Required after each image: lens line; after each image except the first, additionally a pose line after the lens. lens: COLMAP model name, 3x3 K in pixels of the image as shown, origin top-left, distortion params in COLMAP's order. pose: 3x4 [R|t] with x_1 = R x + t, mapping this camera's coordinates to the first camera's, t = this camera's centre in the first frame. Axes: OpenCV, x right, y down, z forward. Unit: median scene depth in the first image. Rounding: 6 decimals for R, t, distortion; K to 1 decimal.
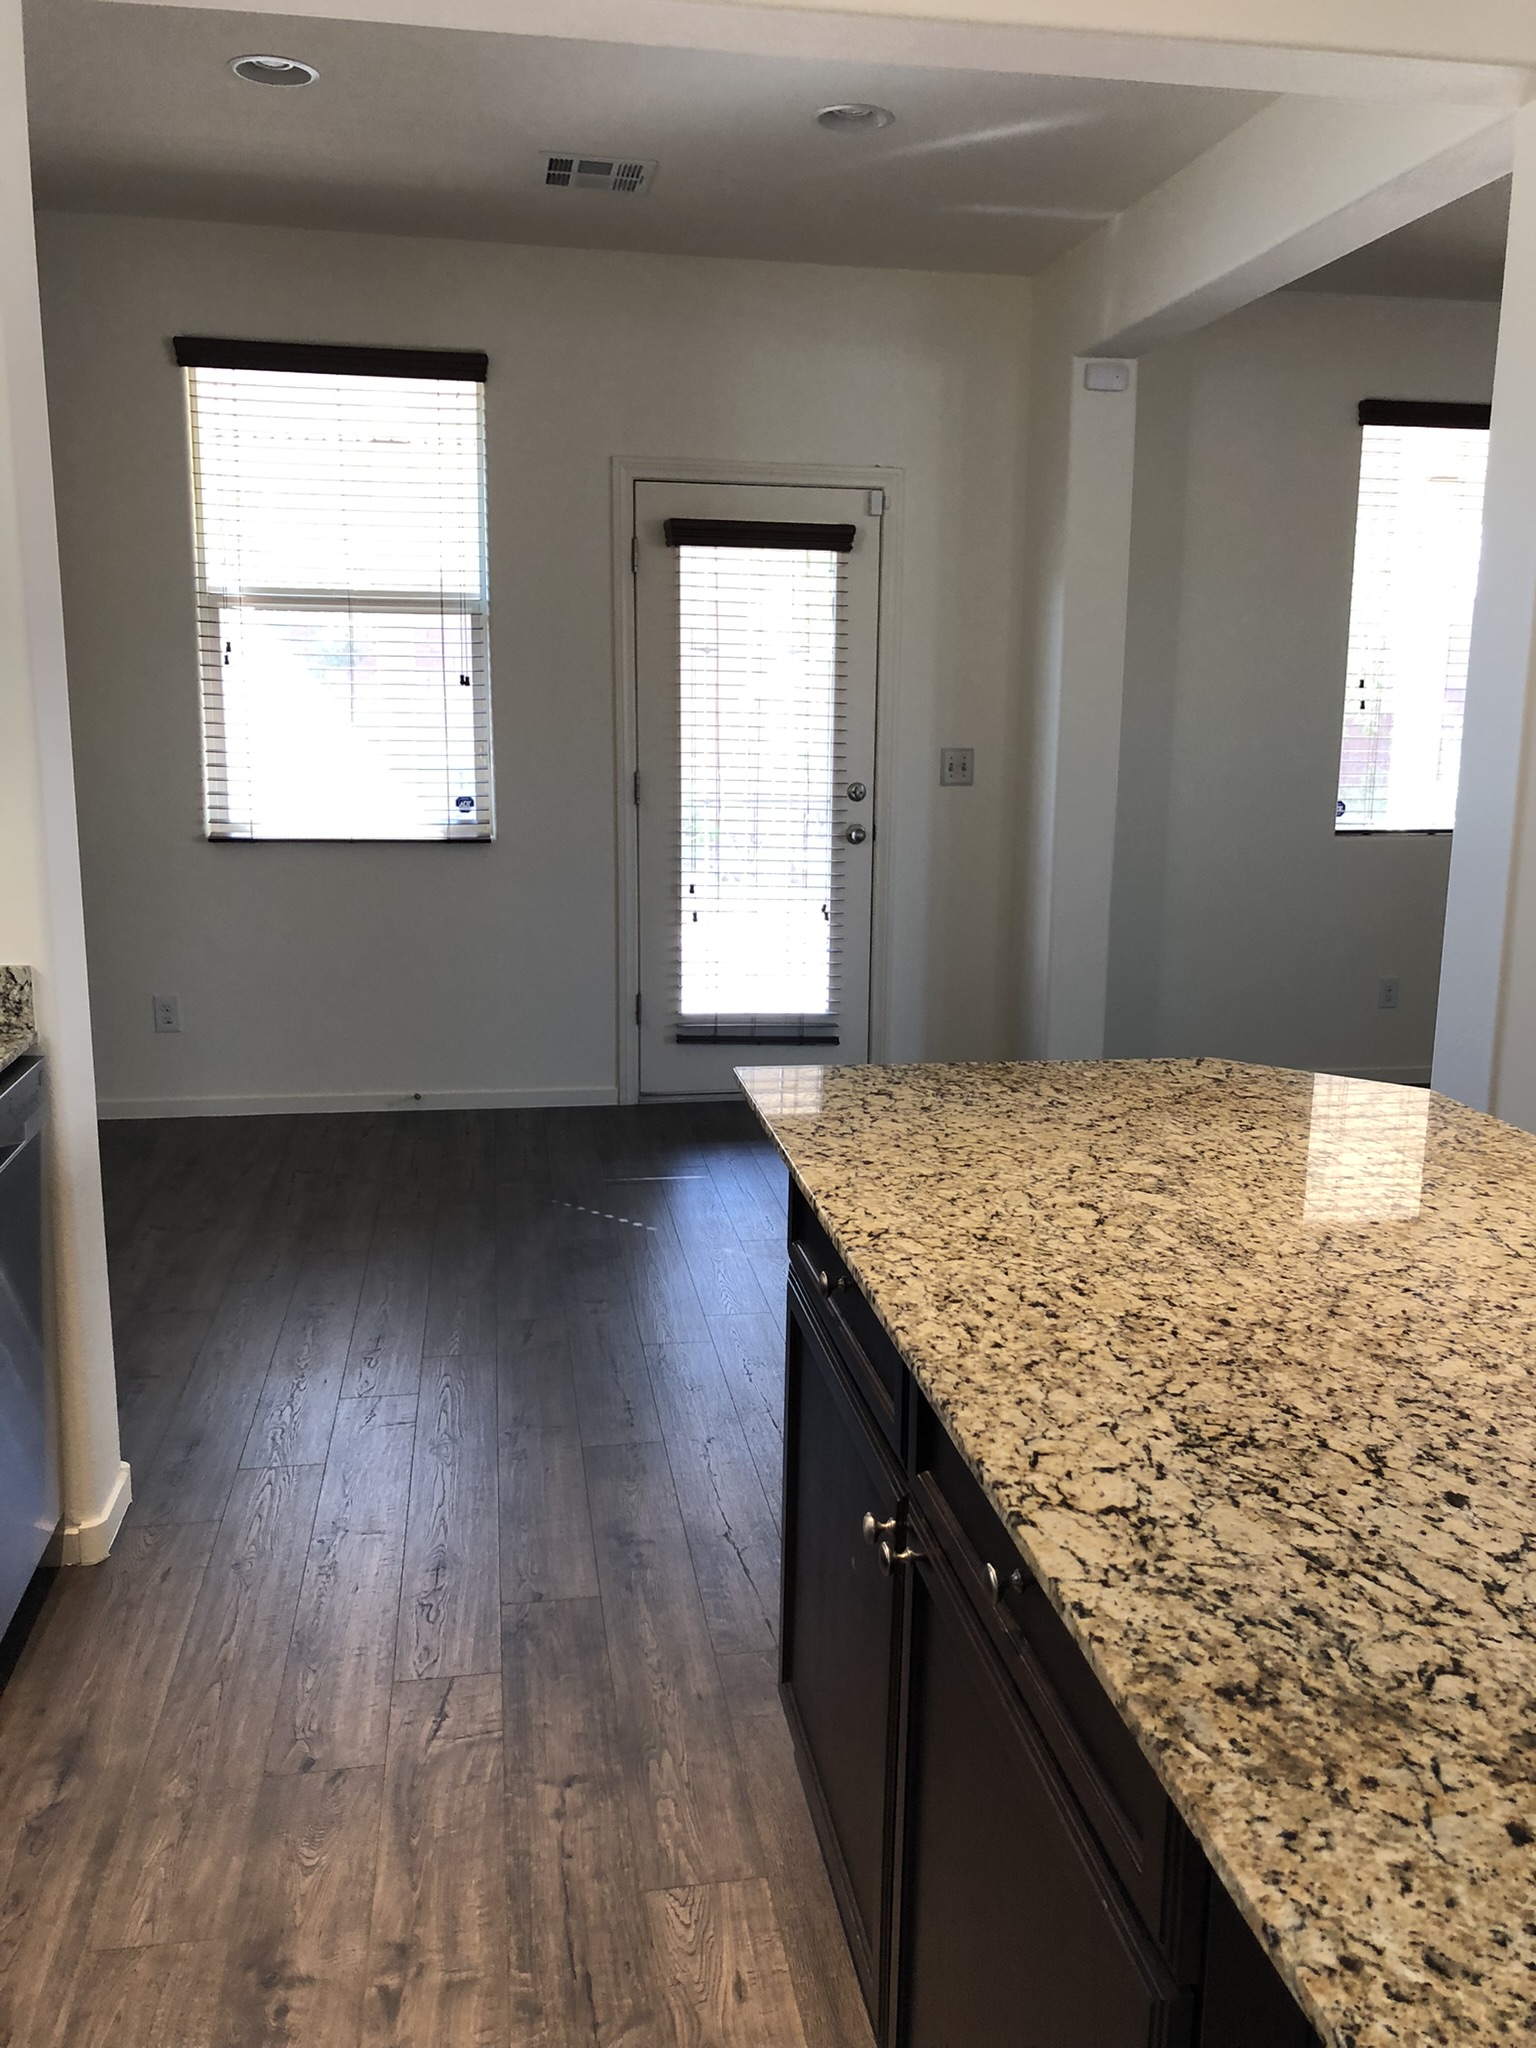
lens RADIAL K [[1652.4, 0, 768.0], [0, 1652.4, 1024.0], [0, 0, 1]] dist [0.033813, -0.038656]
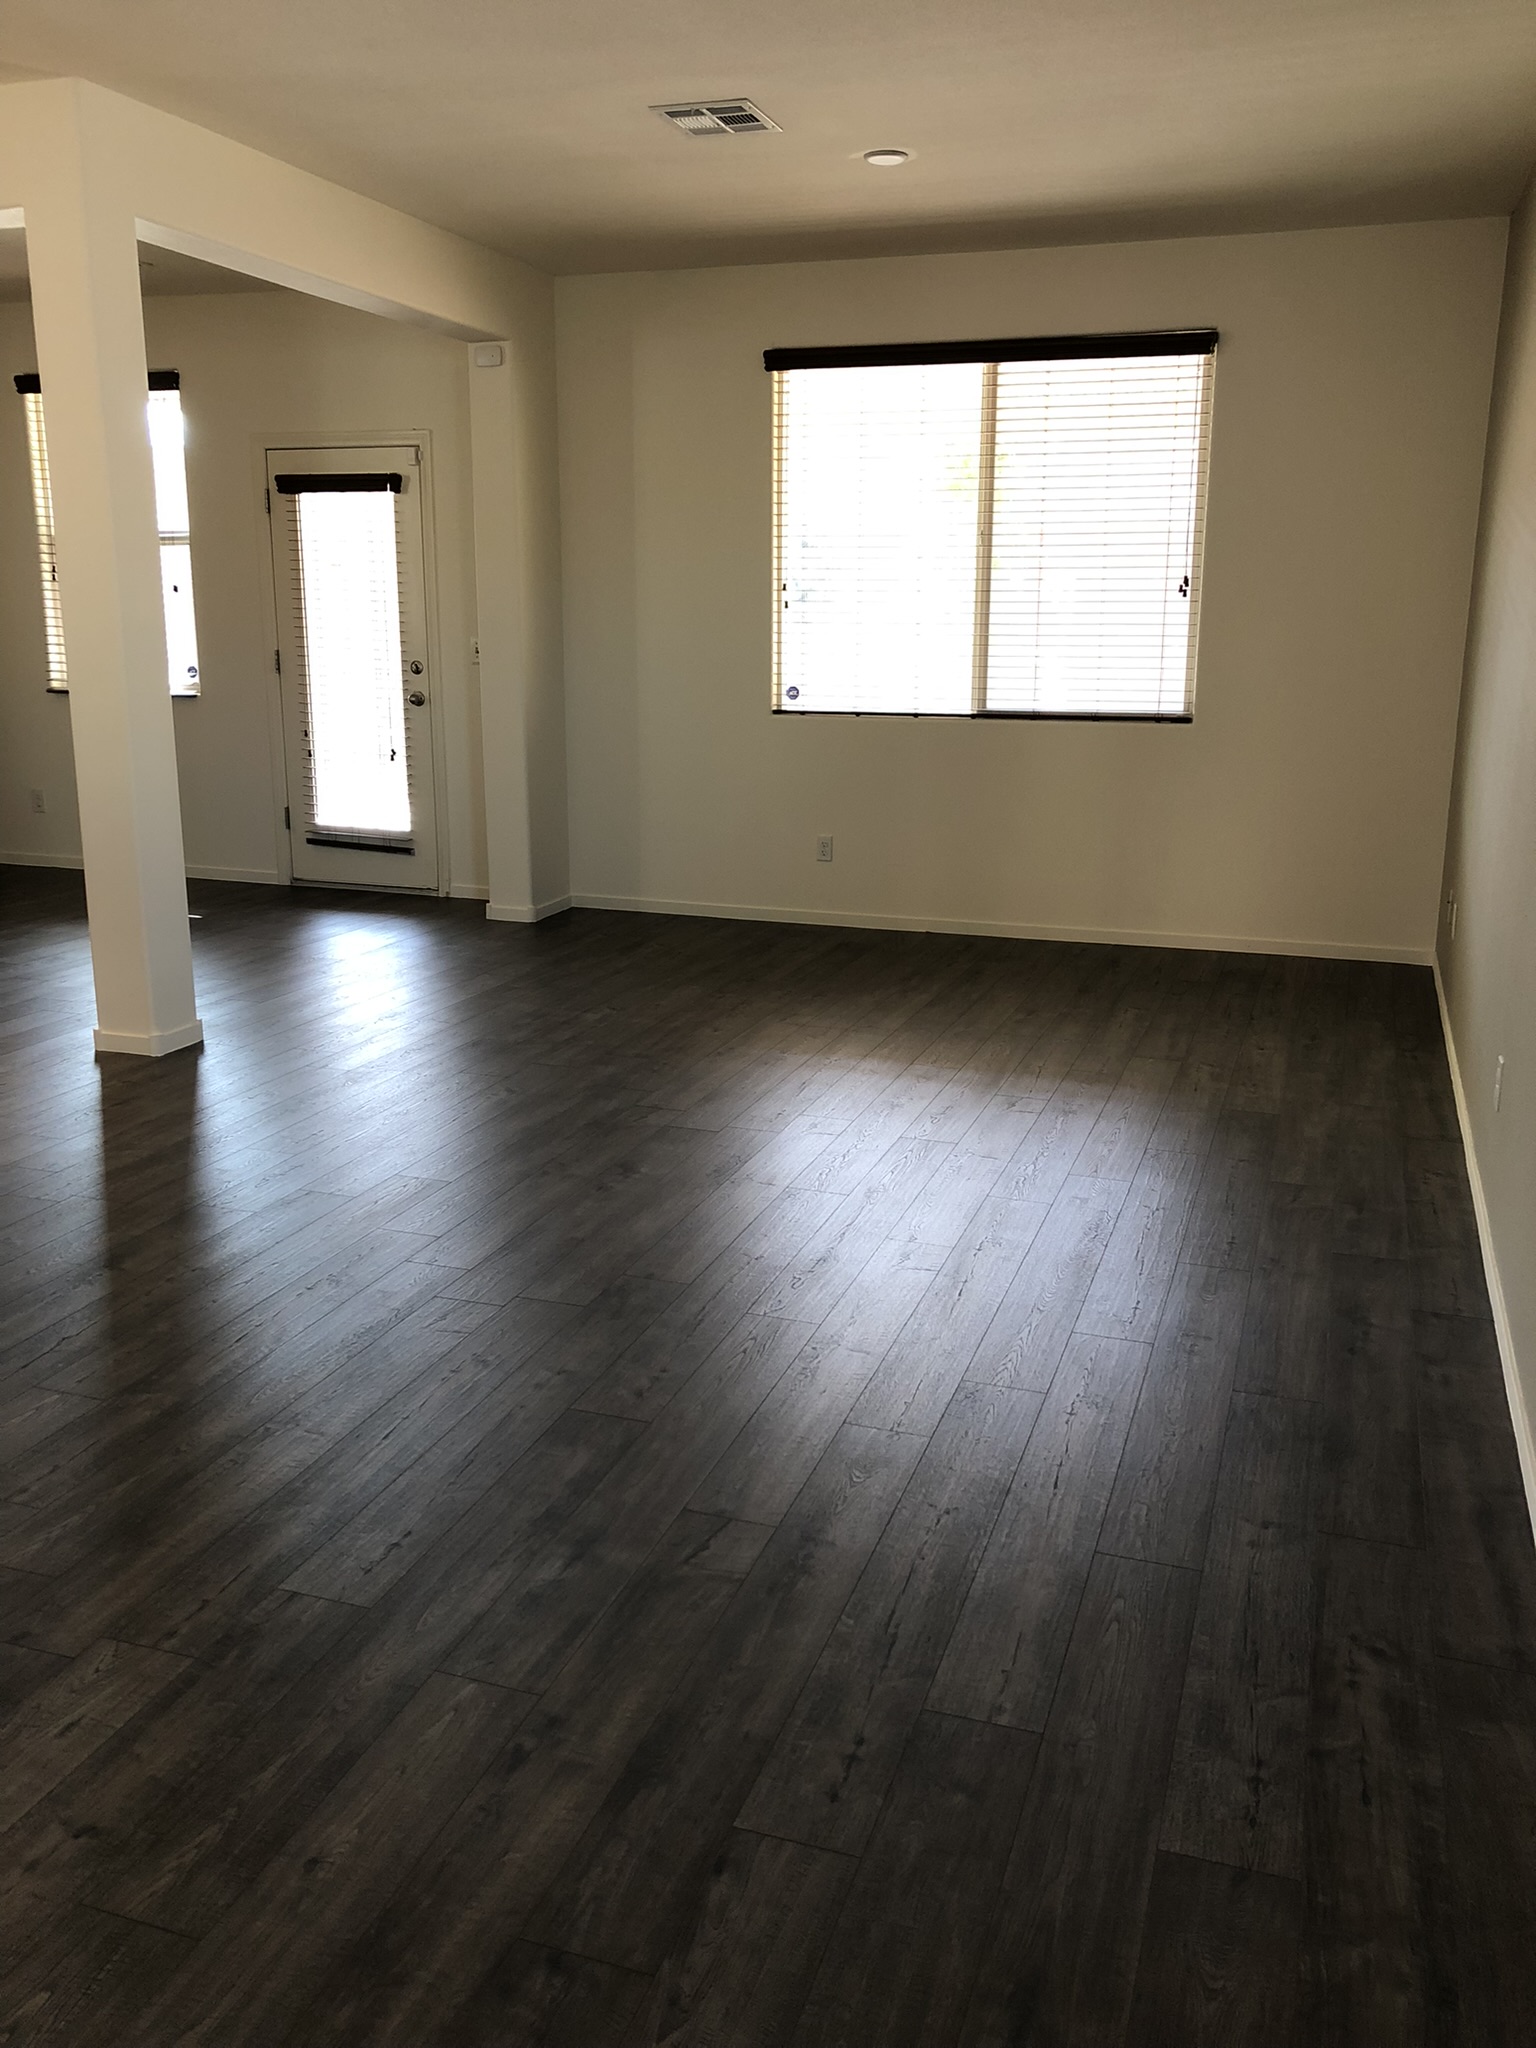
lens RADIAL K [[1652.4, 0, 768.0], [0, 1652.4, 1024.0], [0, 0, 1]] dist [0.033813, -0.038656]
pose [[0.881516, 0.104526, -0.460439, 0.977187], [-0.099085, 0.994426, 0.036047, 0.076252], [0.461640, 0.013847, 0.886959, -0.085736]]
